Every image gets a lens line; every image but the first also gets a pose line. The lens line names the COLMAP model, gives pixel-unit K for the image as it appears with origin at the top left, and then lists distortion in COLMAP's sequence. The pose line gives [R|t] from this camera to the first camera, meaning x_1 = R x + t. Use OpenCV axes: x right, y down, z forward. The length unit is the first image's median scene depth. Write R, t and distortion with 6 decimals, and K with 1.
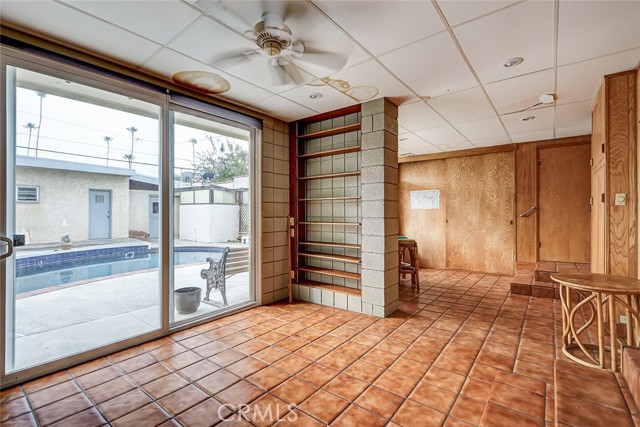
lens RADIAL K [[297.2, 0, 316.9], [0, 297.2, 212.4], [0, 0, 1]] dist [-0.000118, -0.000123]
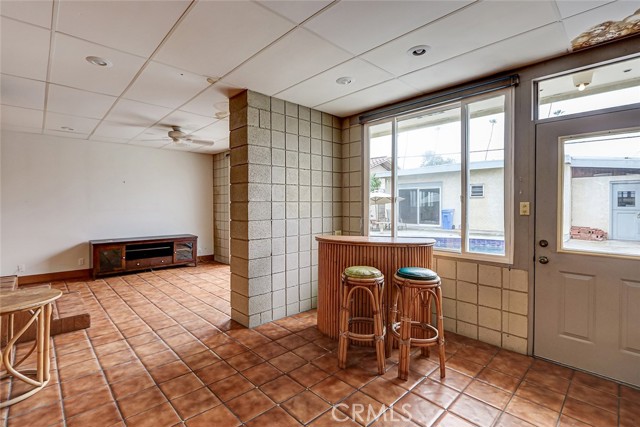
lens RADIAL K [[297.2, 0, 317.1], [0, 297.2, 208.8], [0, 0, 1]] dist [-0.000118, -0.000123]
pose [[-0.140001, 0.018728, -0.989974, 1.394861], [0.006478, 0.999817, 0.017998, -0.041787], [0.990130, -0.003894, -0.140097, 1.688522]]
